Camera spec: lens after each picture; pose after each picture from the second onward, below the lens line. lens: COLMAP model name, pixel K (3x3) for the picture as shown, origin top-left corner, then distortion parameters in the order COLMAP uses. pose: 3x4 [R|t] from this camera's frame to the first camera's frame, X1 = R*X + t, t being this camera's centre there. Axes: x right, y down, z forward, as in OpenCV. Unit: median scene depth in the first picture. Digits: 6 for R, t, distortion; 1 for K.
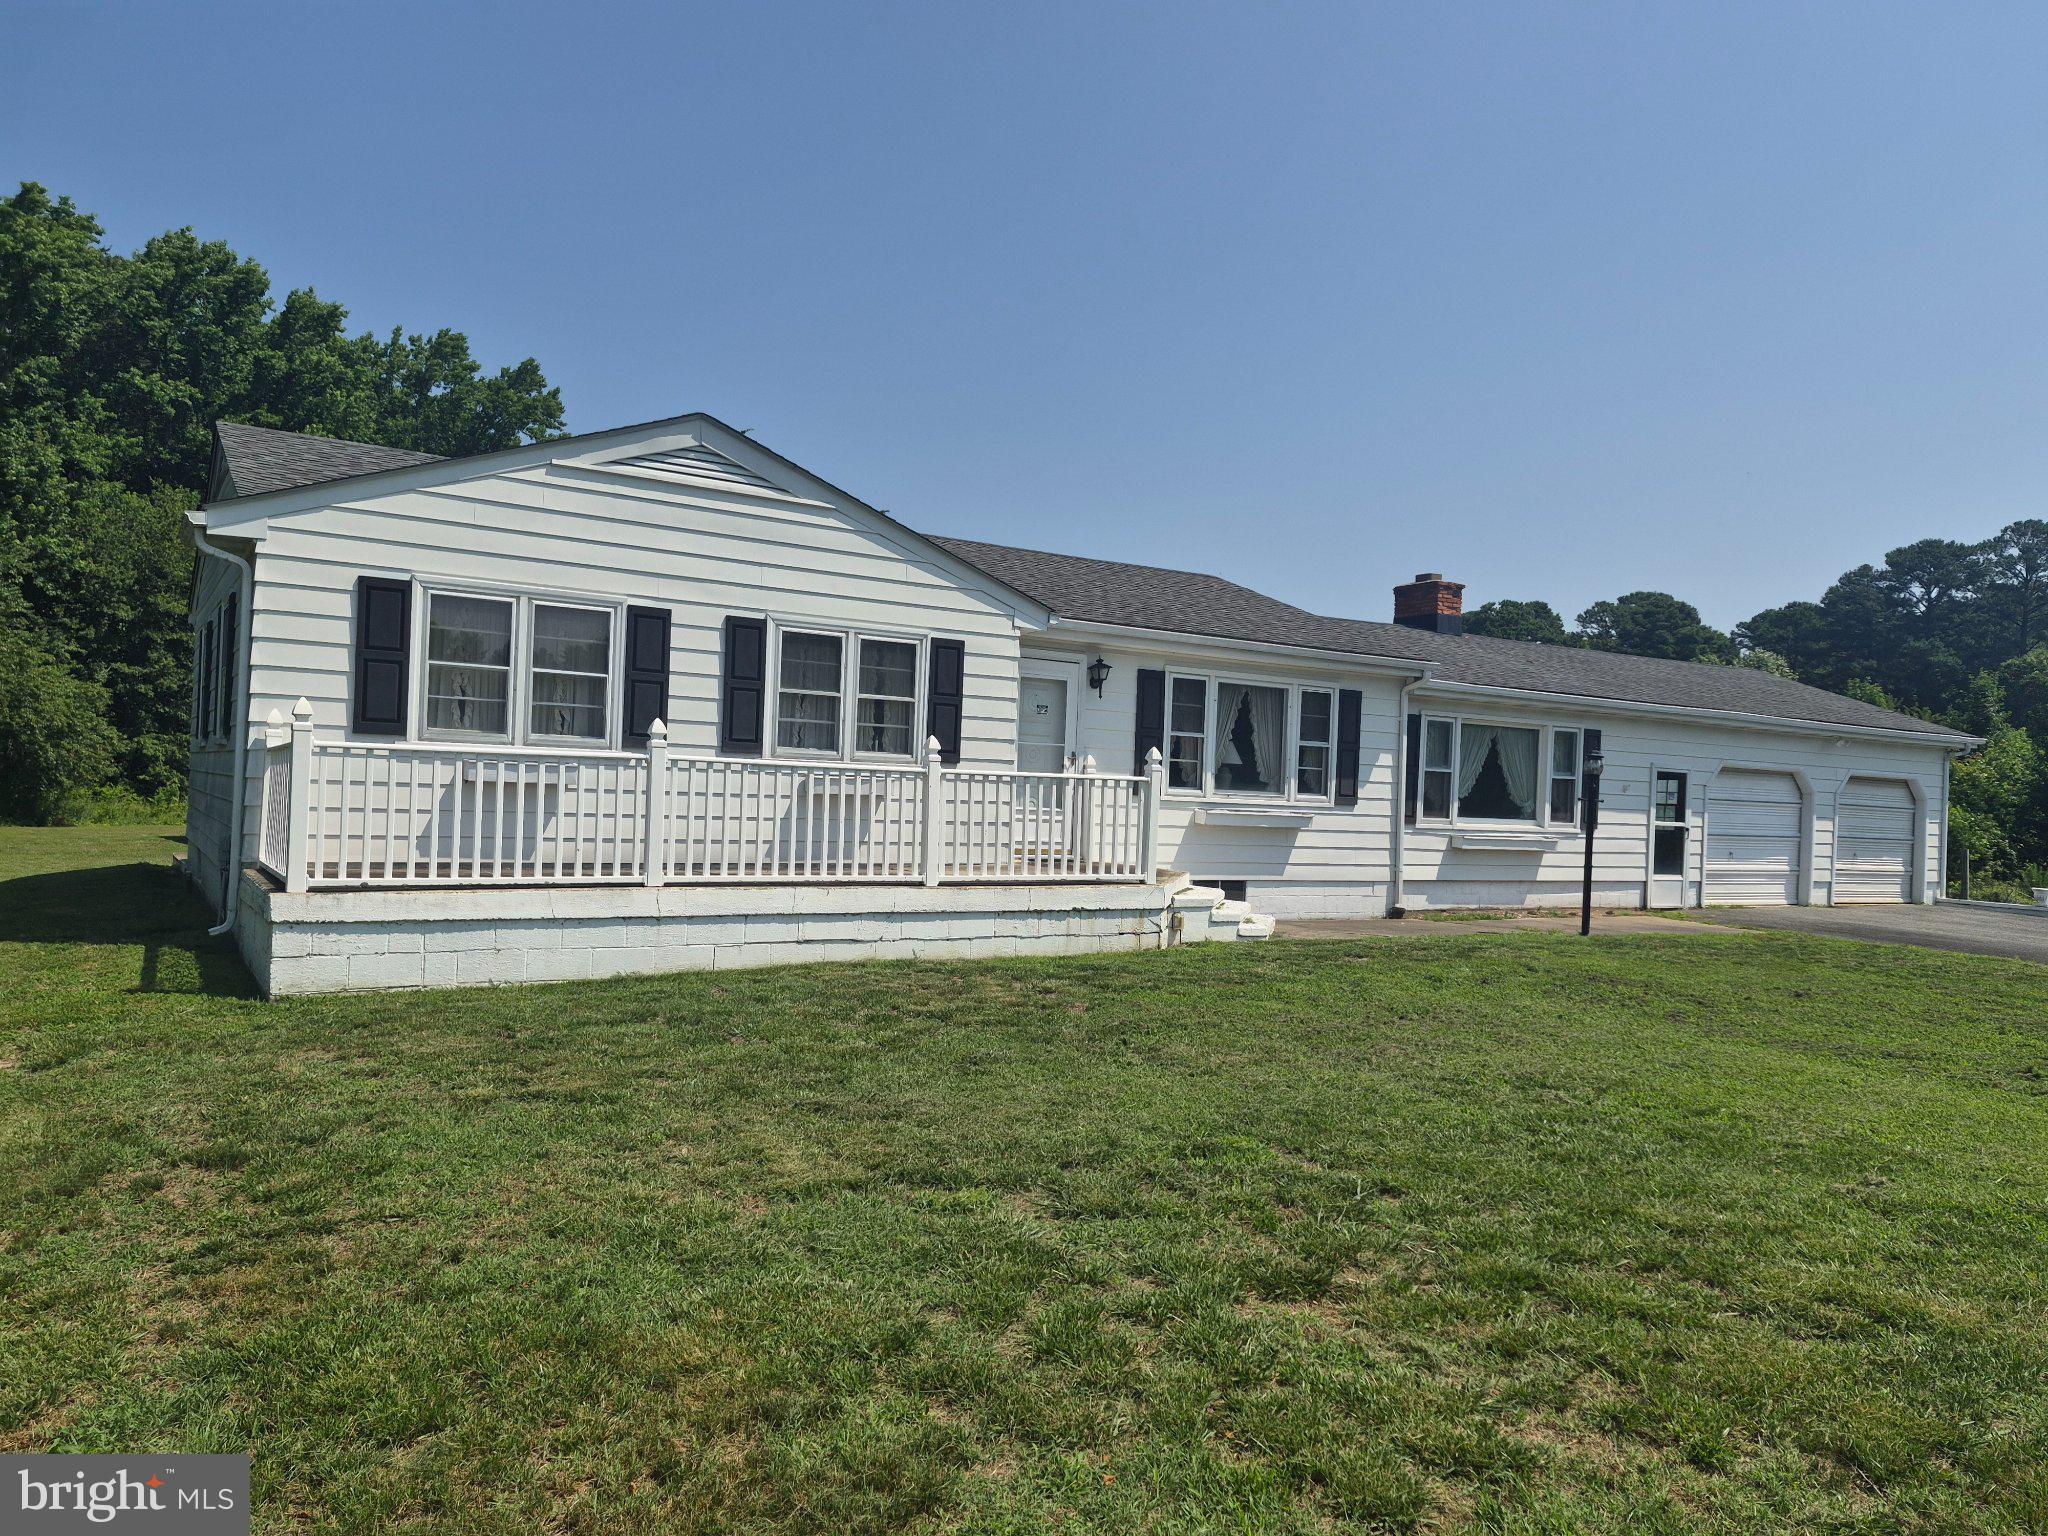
lens RADIAL K [[1410.3, 0, 1037.7], [0, 1410.3, 781.2], [0, 0, 1]] dist [0.057868, -0.061113]
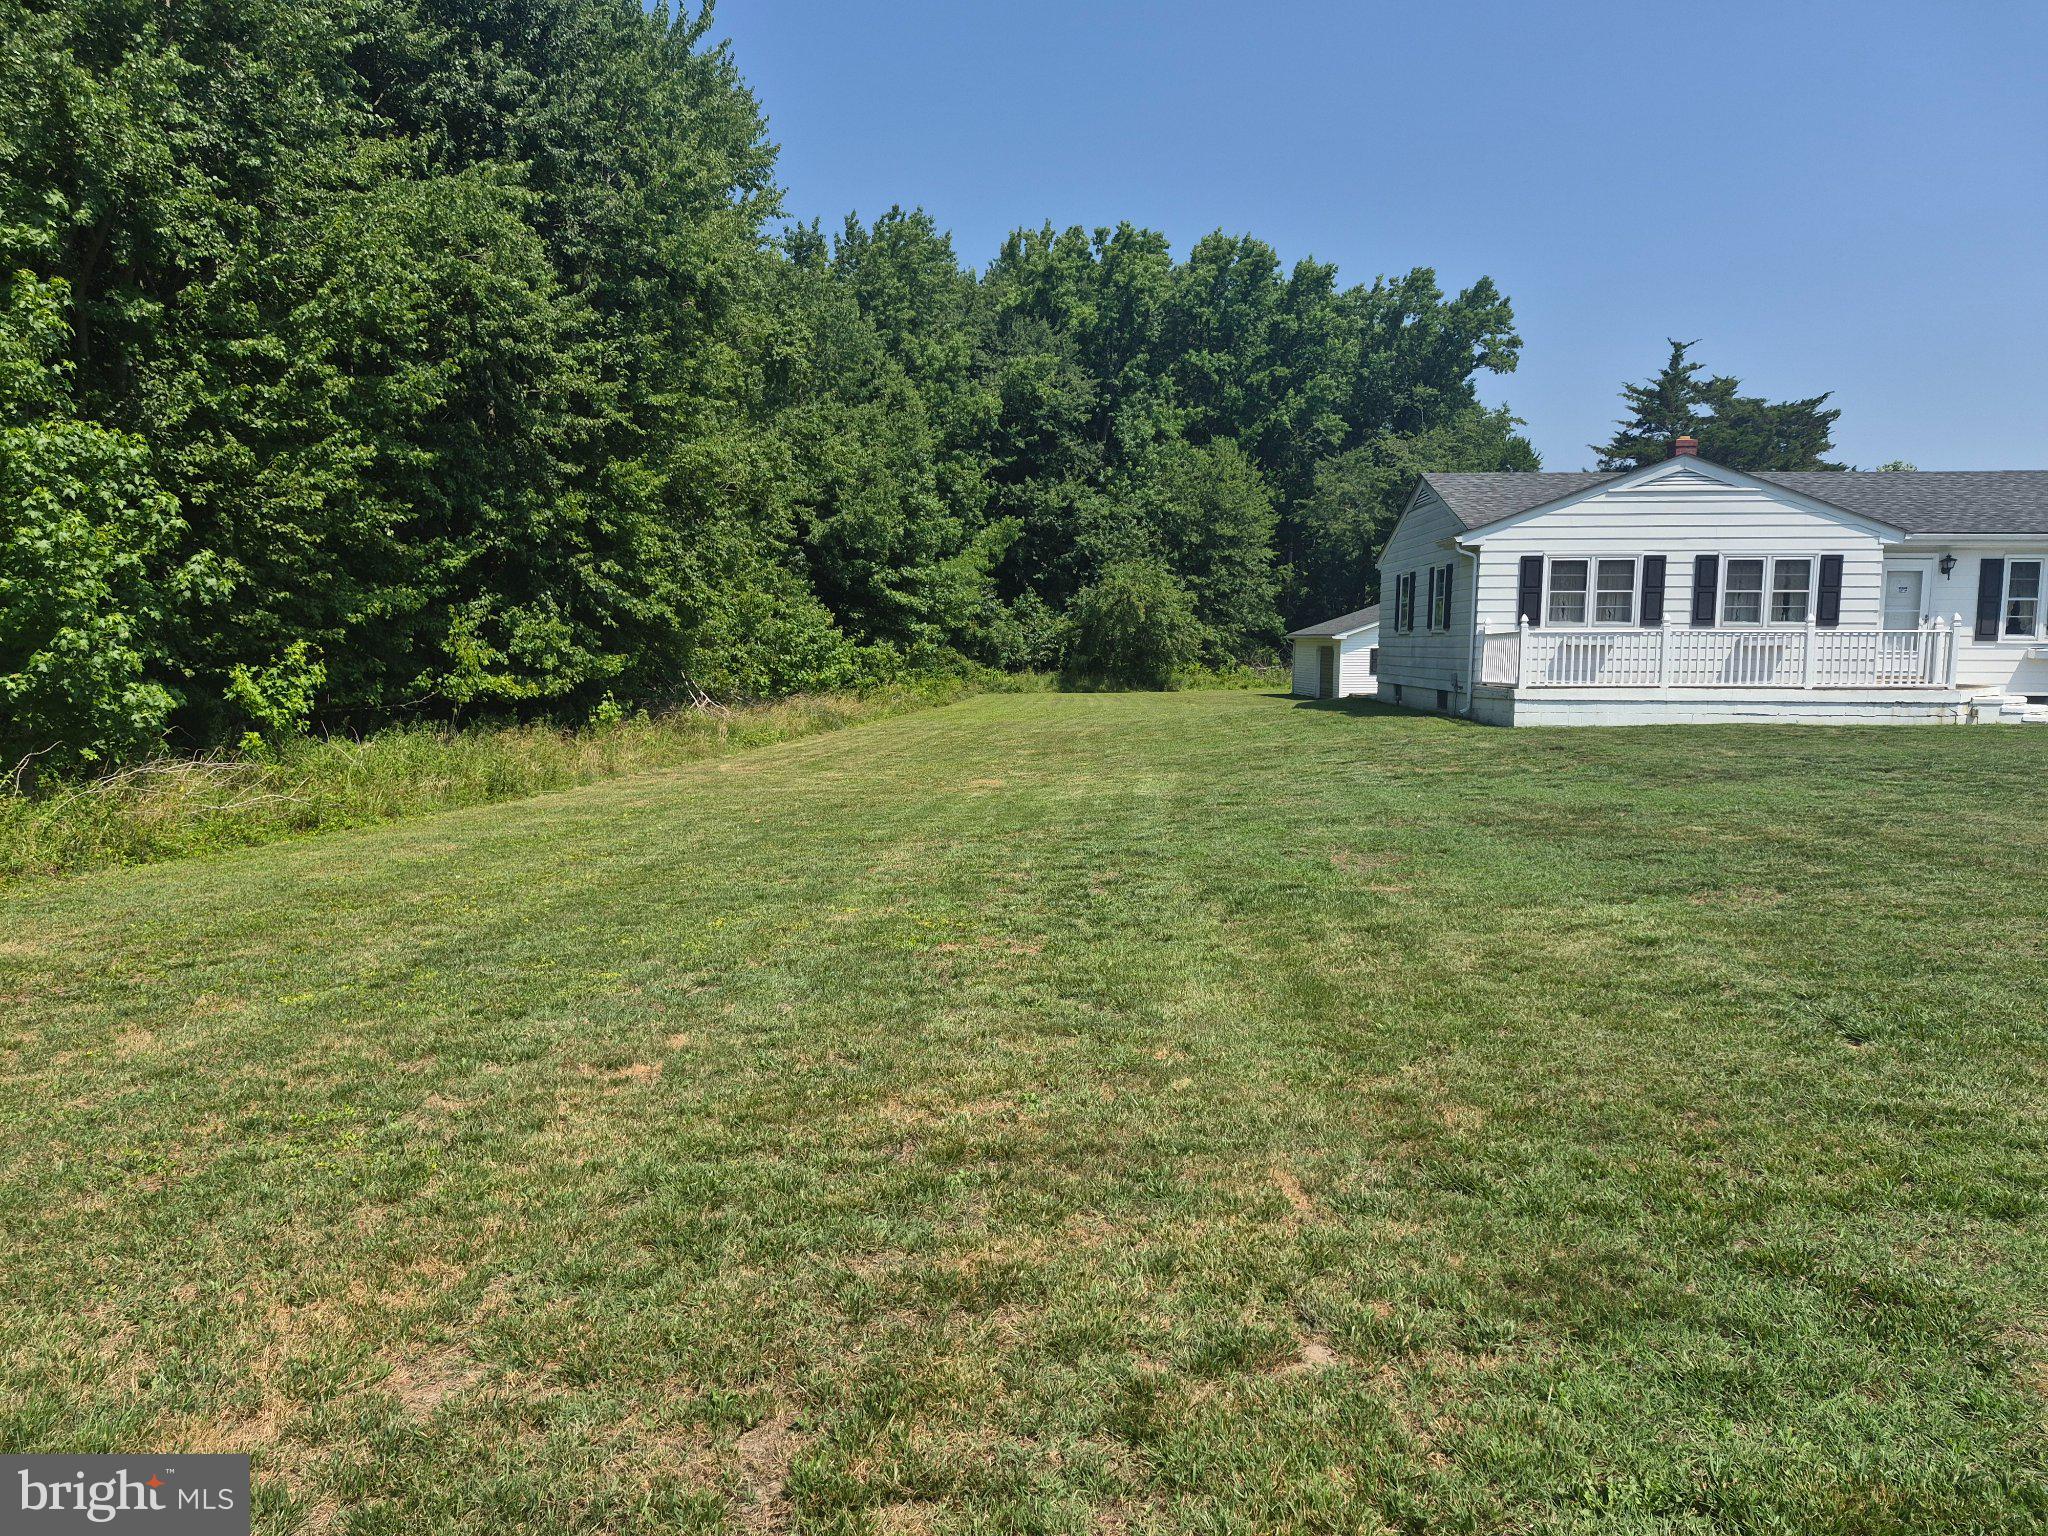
lens RADIAL K [[1410.3, 0, 1005.1], [0, 1410.3, 807.8], [0, 0, 1]] dist [0.057868, -0.061113]
pose [[0.801309, 0.034322, -0.597266, 0.153987], [0.030941, 0.994639, 0.098668, 0.004293], [0.597450, -0.097543, 0.795951, -0.889365]]
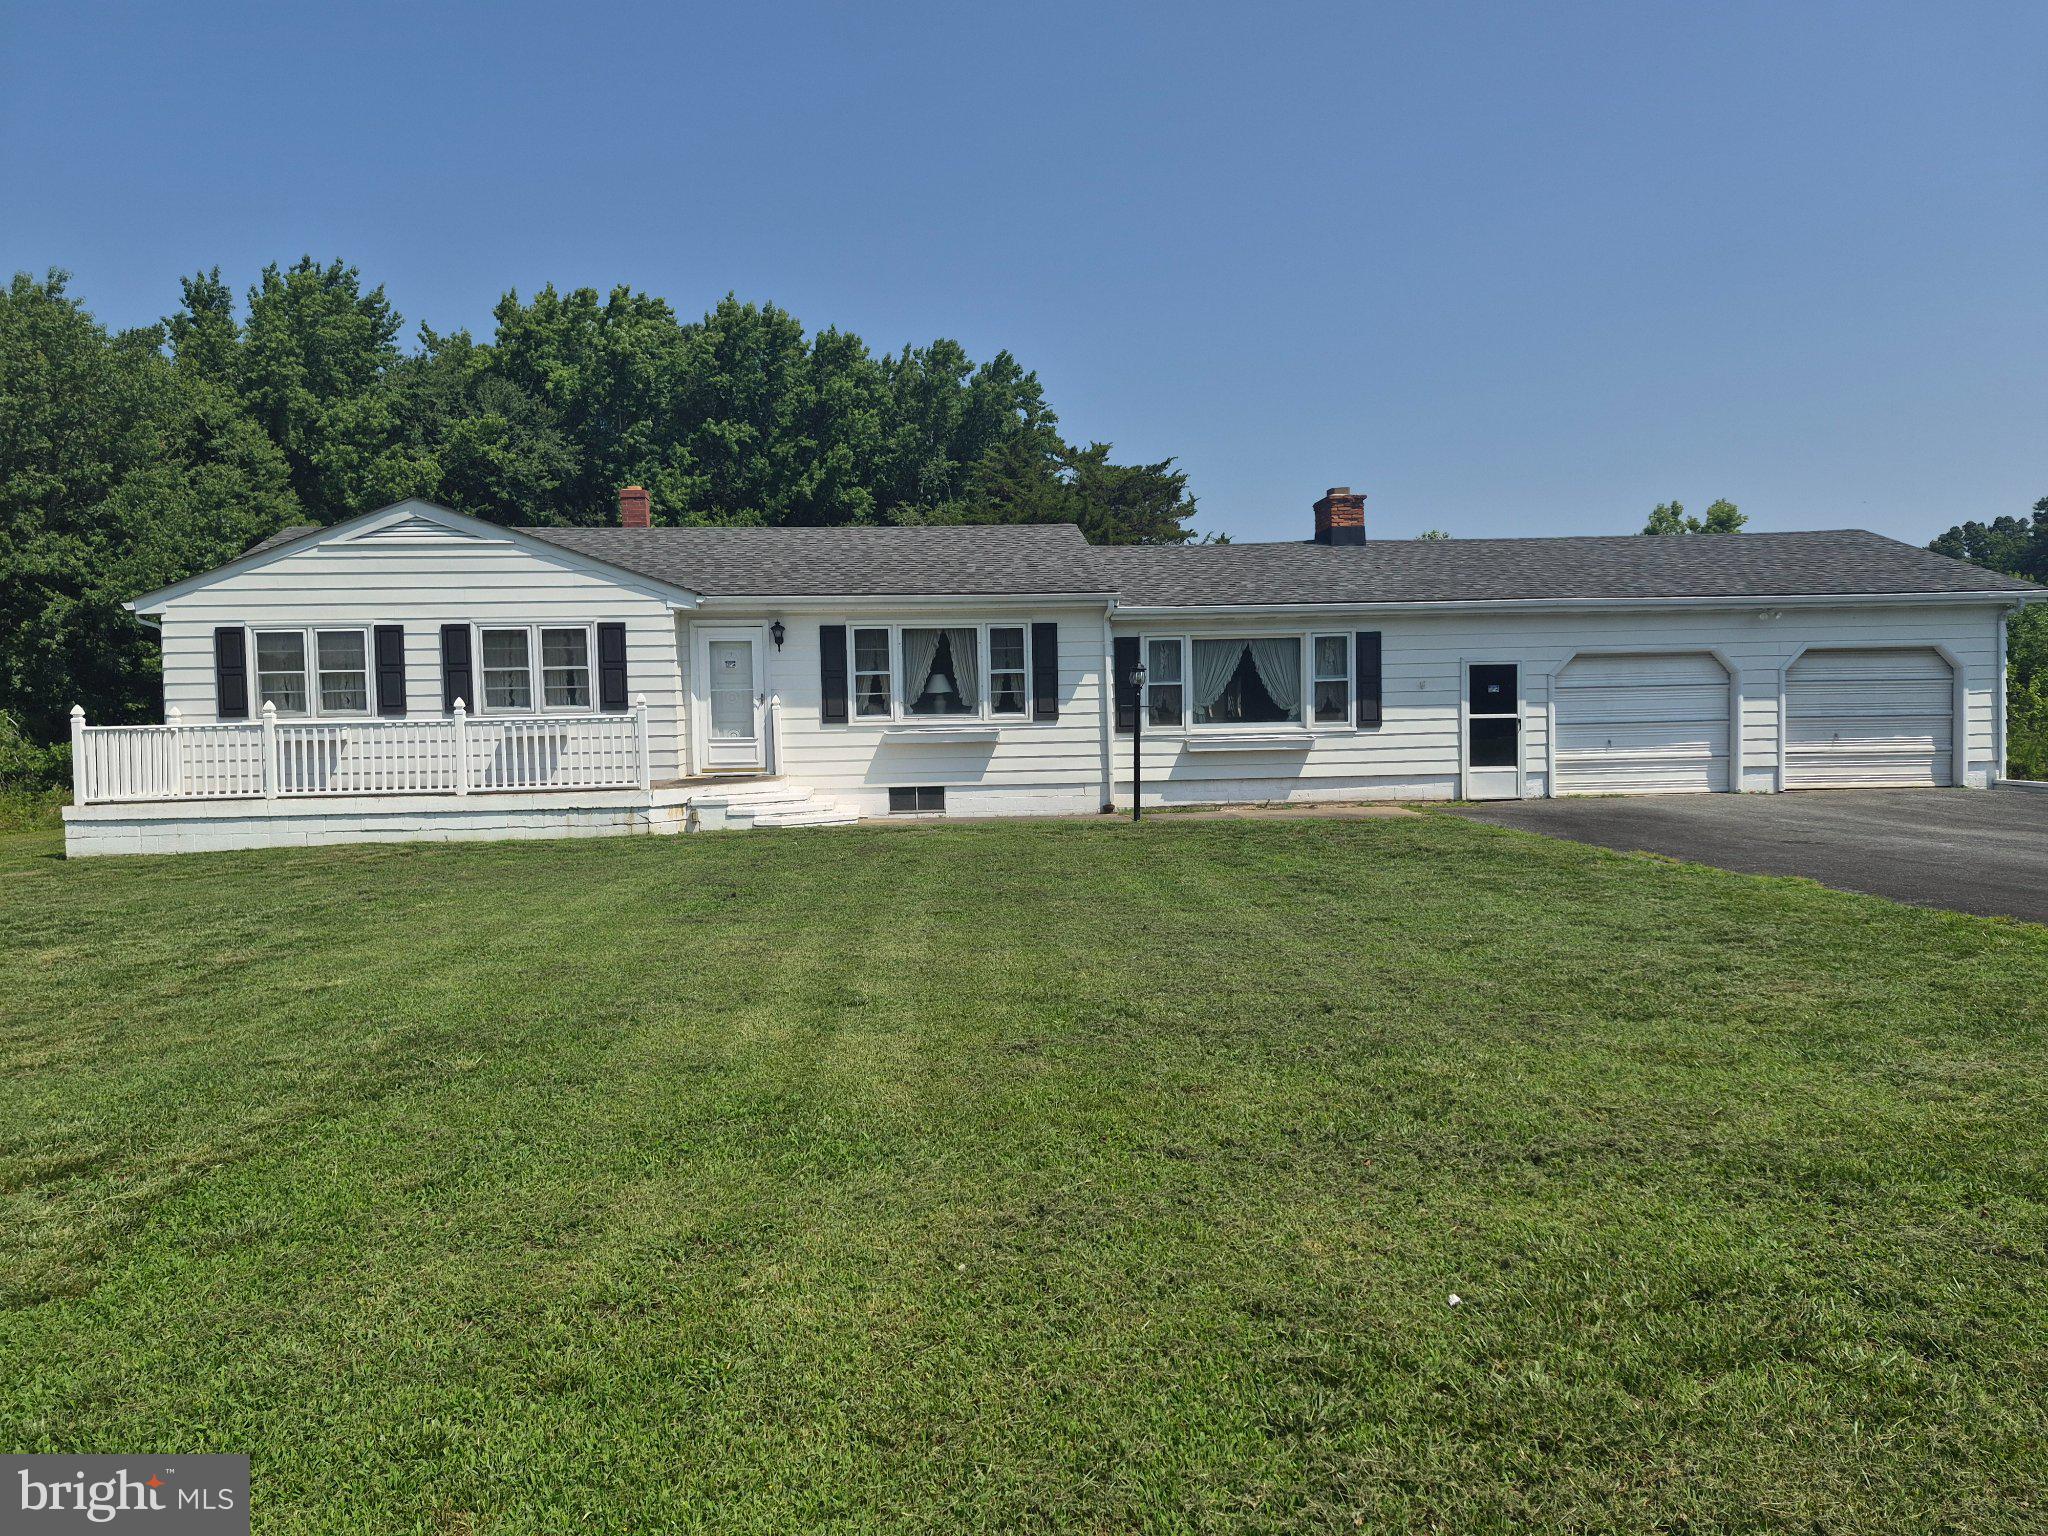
lens RADIAL K [[1410.3, 0, 1004.8], [0, 1410.3, 790.6], [0, 0, 1]] dist [0.057868, -0.061113]
pose [[0.882018, -0.033335, -0.470036, 0.794824], [0.059226, 0.997427, 0.040401, 0.027986], [0.467479, -0.063472, 0.881722, -0.067380]]
